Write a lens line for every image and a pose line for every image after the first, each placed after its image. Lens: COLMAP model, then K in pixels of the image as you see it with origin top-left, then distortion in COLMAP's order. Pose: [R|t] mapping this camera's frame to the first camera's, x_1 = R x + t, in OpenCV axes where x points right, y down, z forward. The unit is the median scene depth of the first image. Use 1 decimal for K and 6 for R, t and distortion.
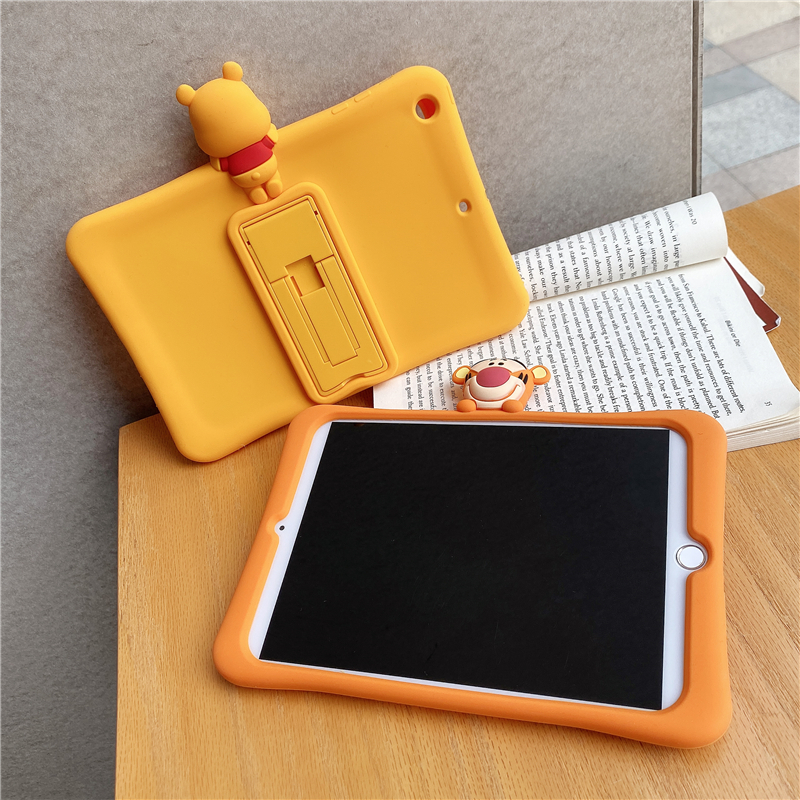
lens RADIAL K [[803.7, 0, 402.5], [0, 803.7, 404.8], [0, 0, 1]] dist [-0.036314, 0.000000]
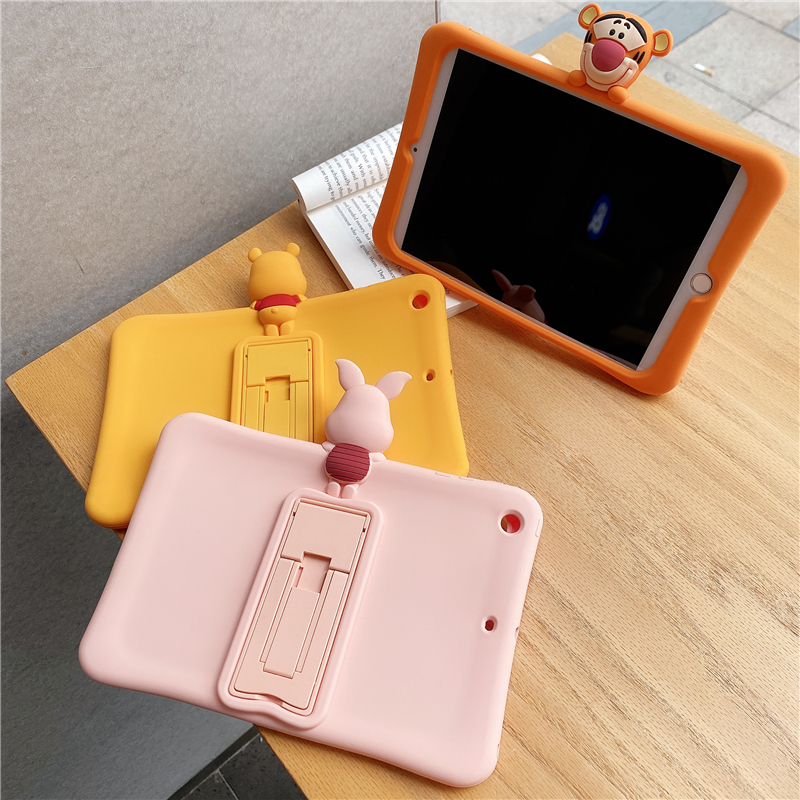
lens RADIAL K [[803.7, 0, 403.6], [0, 803.7, 405.5], [0, 0, 1]] dist [-0.036314, 0.000000]
pose [[0.878535, -0.264517, 0.397752, -0.348515], [0.215247, 0.962569, 0.164710, 0.003540], [-0.426433, -0.059089, 0.902587, -0.149966]]
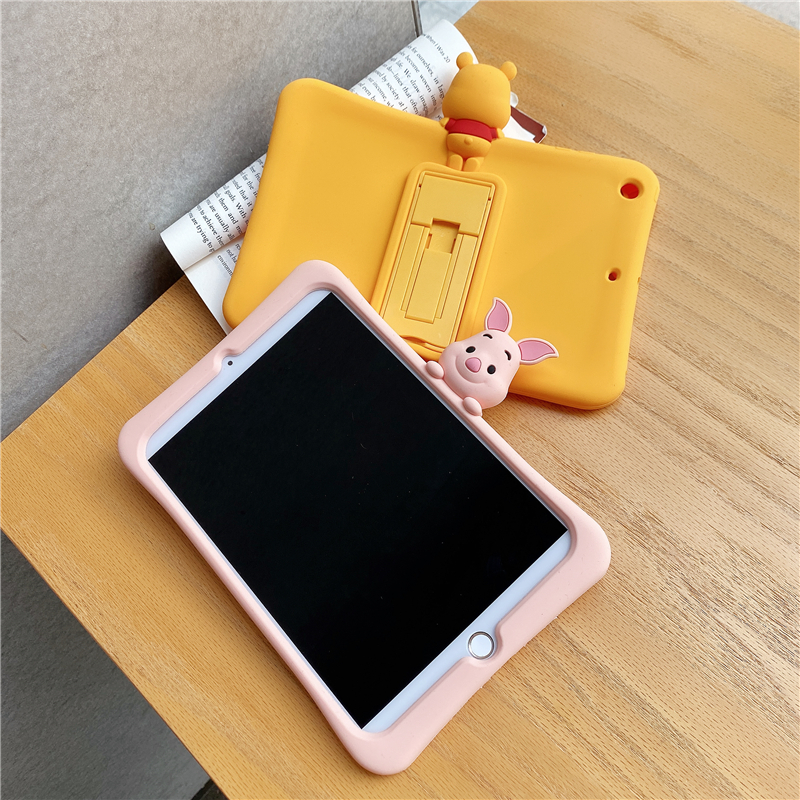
lens RADIAL K [[803.7, 0, 401.6], [0, 803.7, 396.6], [0, 0, 1]] dist [-0.036314, 0.000000]
pose [[0.842492, -0.432145, 0.321648, -0.204414], [0.340015, 0.889684, 0.304717, -0.168729], [-0.417847, -0.147357, 0.896487, 0.029471]]
